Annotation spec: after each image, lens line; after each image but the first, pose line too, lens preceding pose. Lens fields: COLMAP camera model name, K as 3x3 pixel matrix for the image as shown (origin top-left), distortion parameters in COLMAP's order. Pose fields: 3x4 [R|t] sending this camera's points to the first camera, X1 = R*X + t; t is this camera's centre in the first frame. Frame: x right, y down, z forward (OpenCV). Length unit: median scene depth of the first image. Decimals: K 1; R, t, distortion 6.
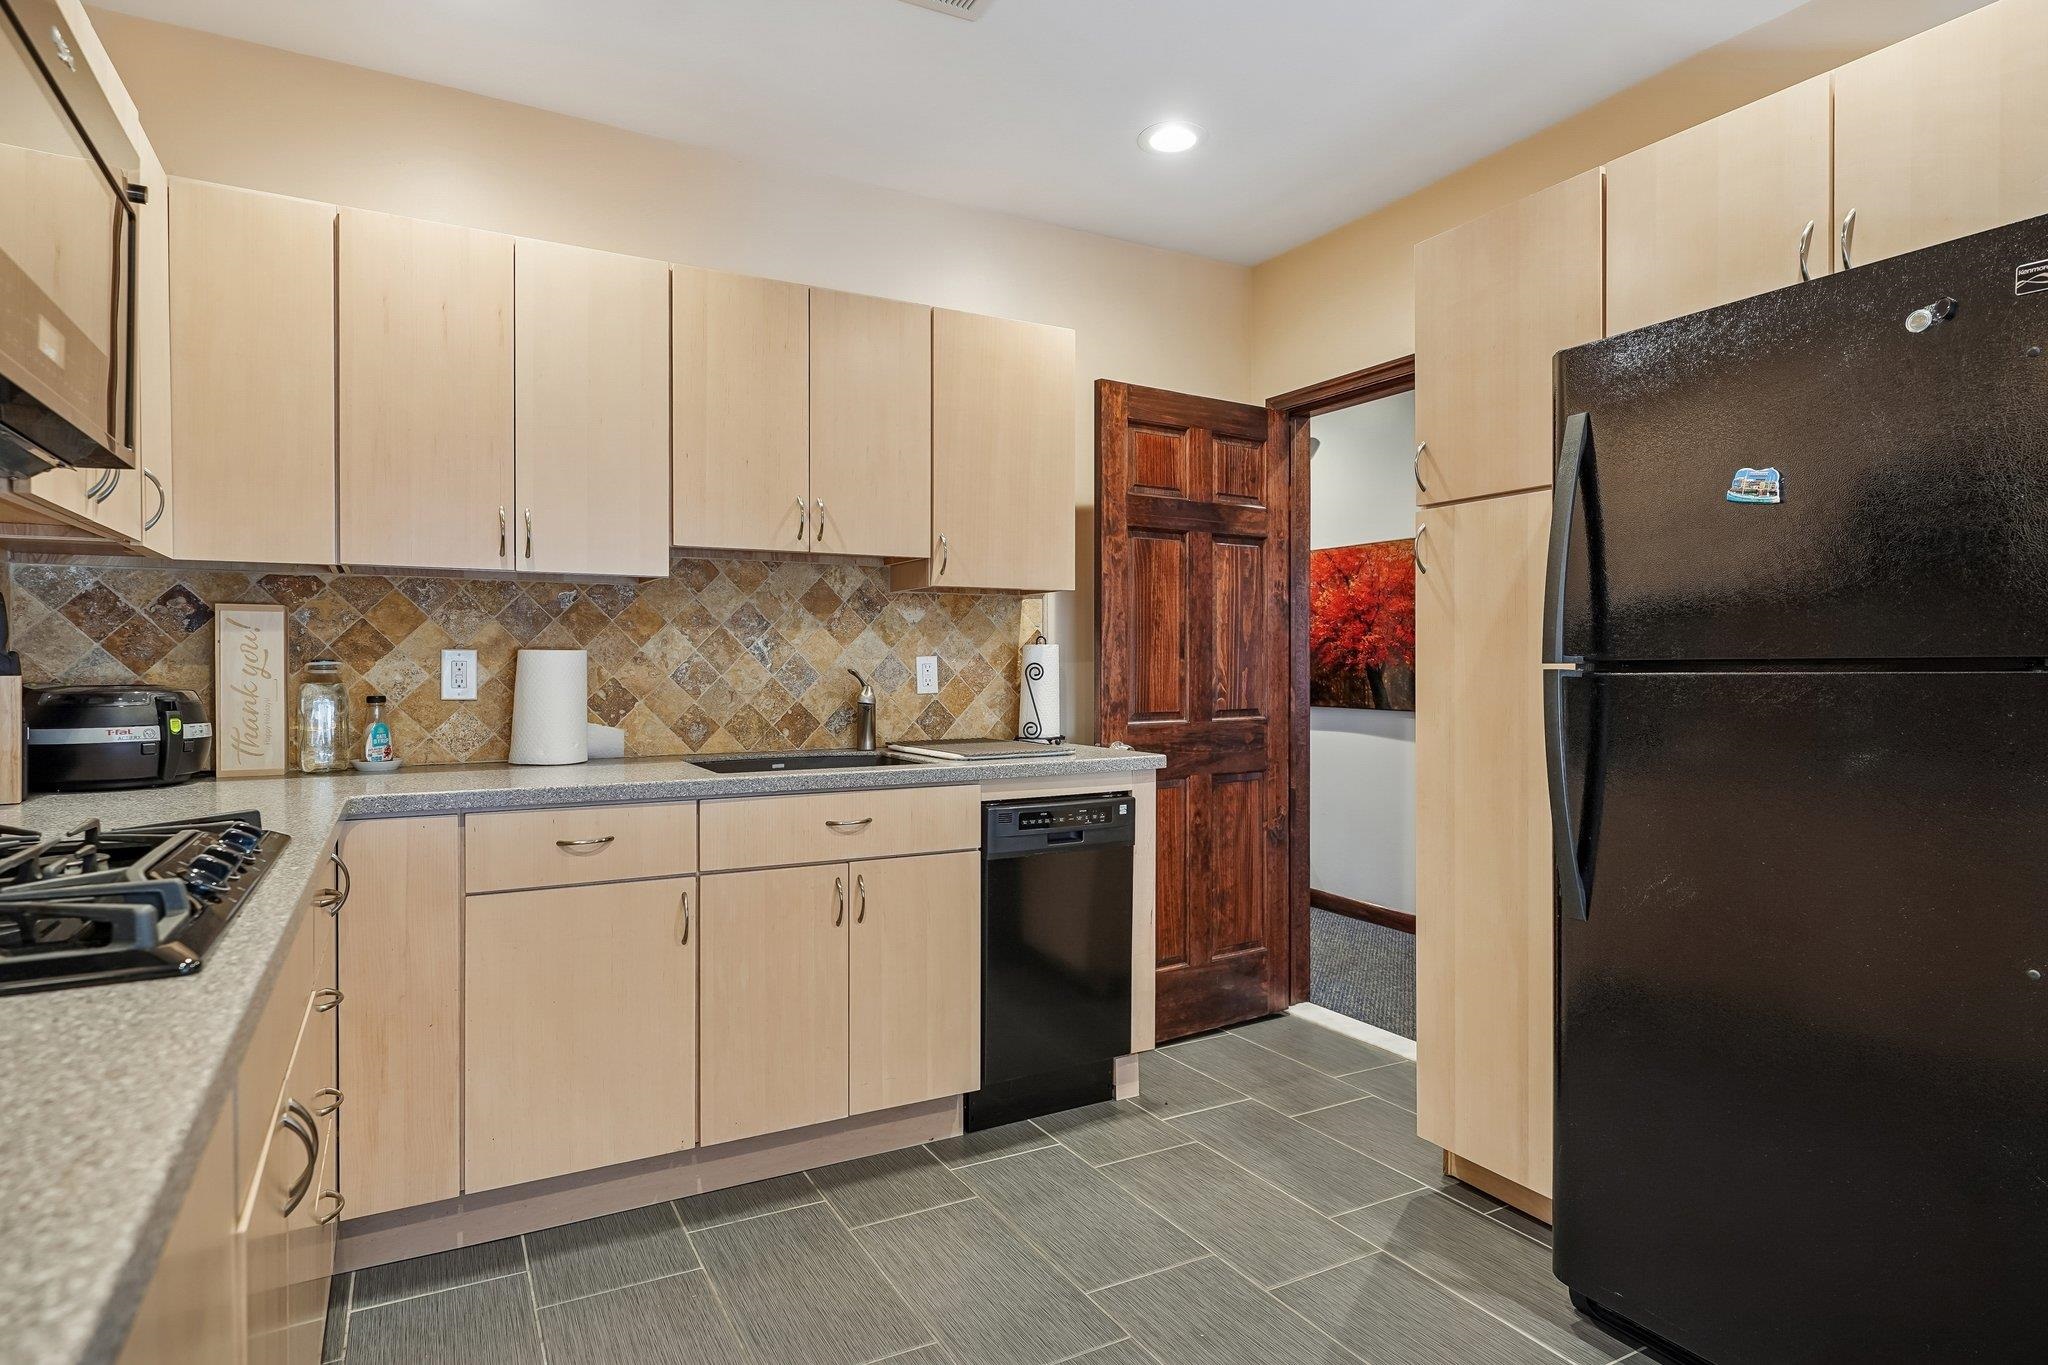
lens RADIAL K [[1102.8, 0, 1021.5], [0, 1102.8, 669.4], [0, 0, 1]] dist [-0.003634, -0.000106]
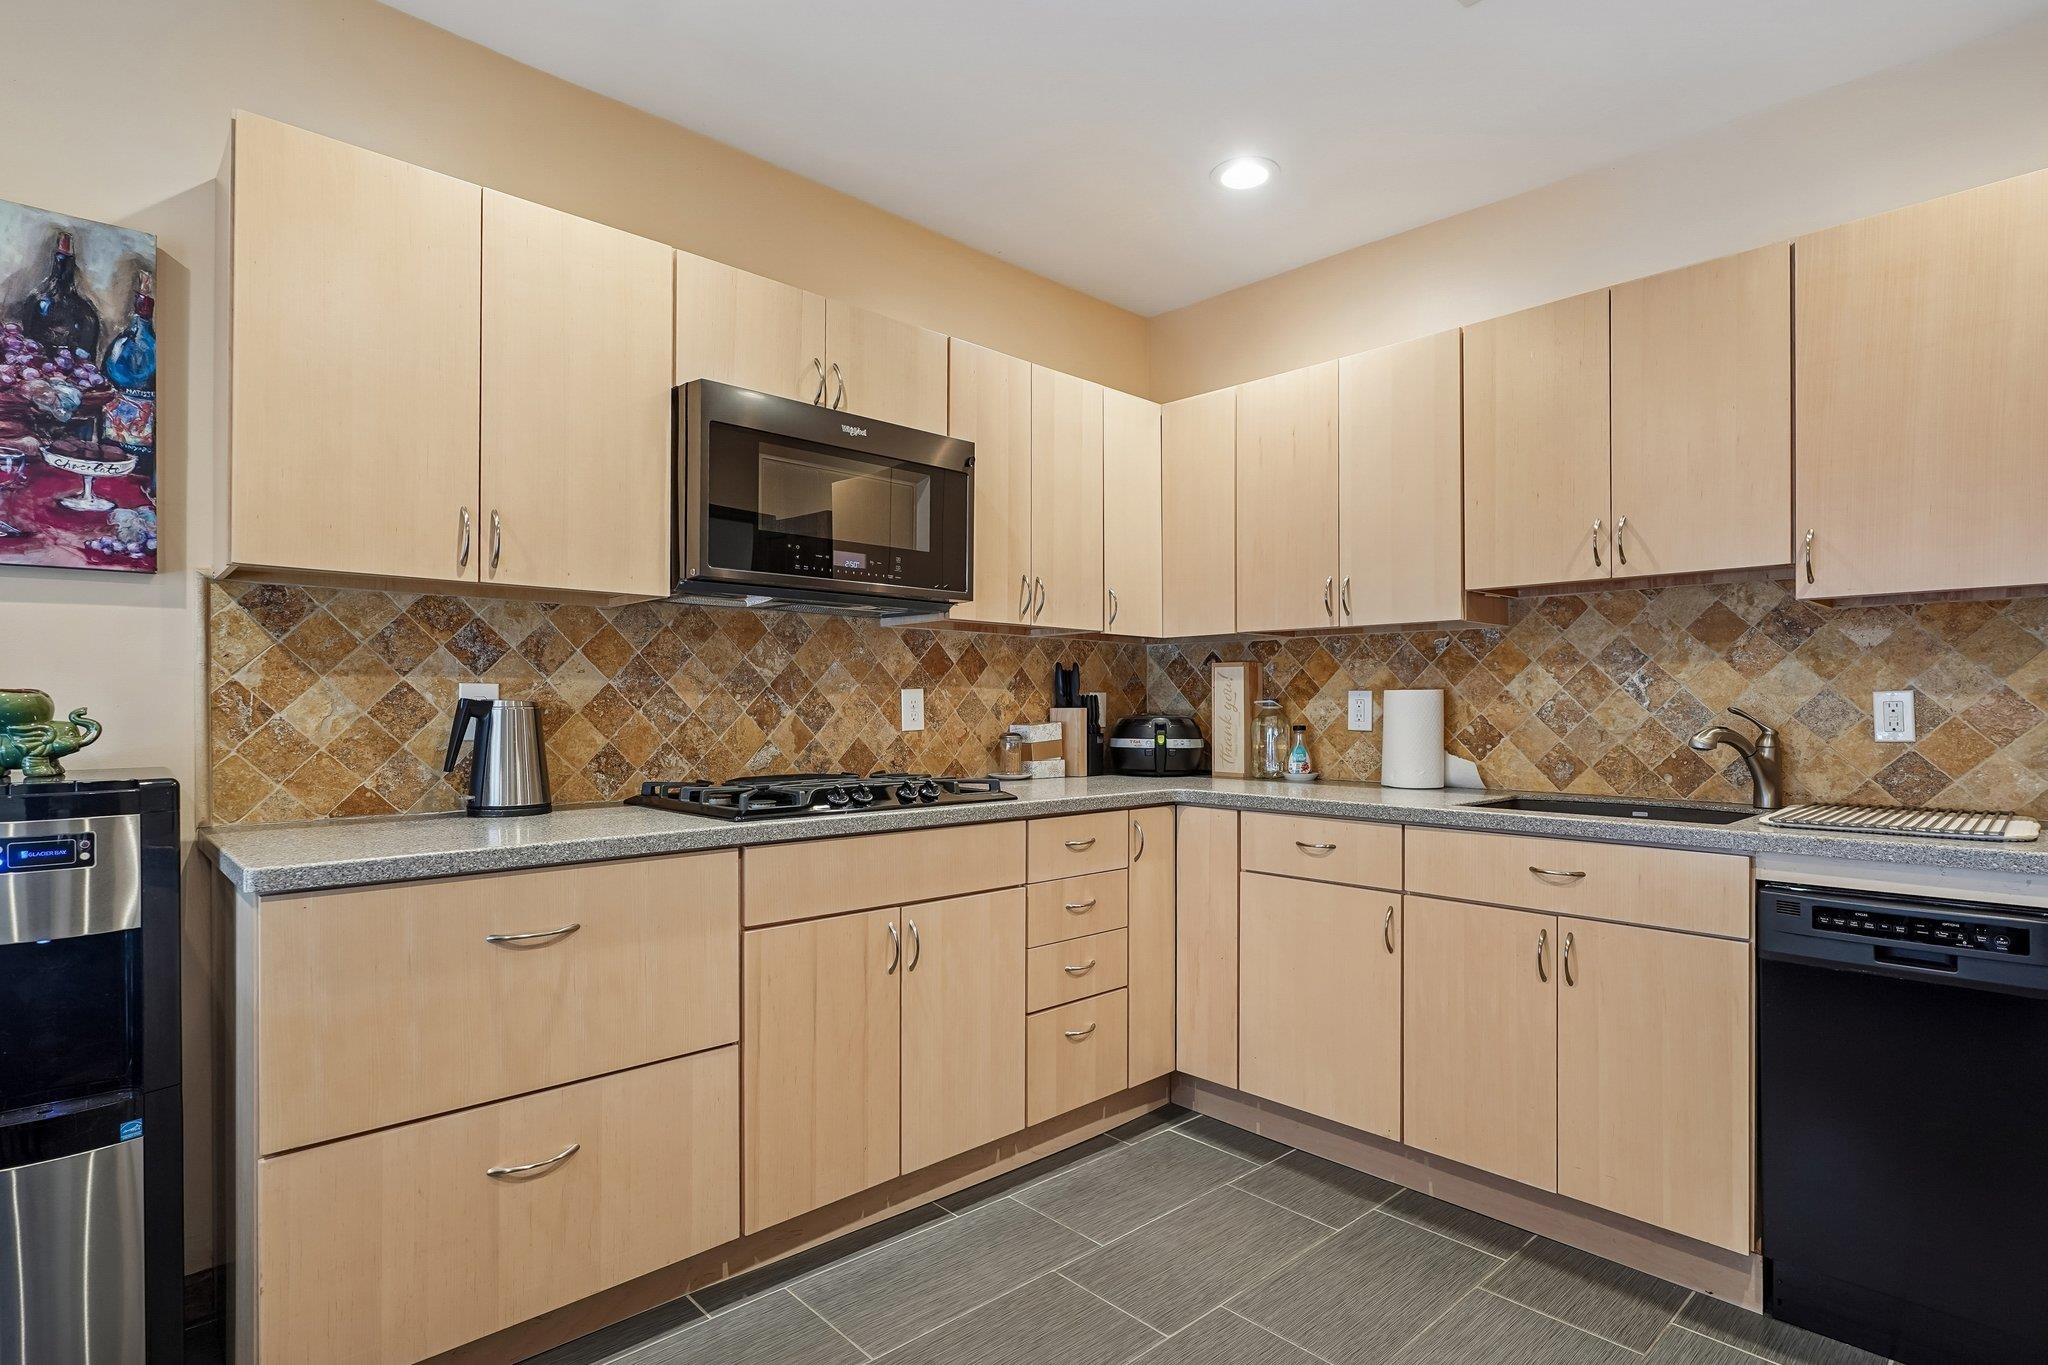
lens RADIAL K [[1038.0, 0, 1022.4], [0, 1038.0, 702.8], [0, 0, 1]] dist [0.000956, 0.000090]
pose [[0.250548, -0.002701, -0.968100, 0.520302], [-0.007694, 0.999959, -0.004781, 0.004341], [0.968074, 0.008646, 0.250517, 0.318735]]
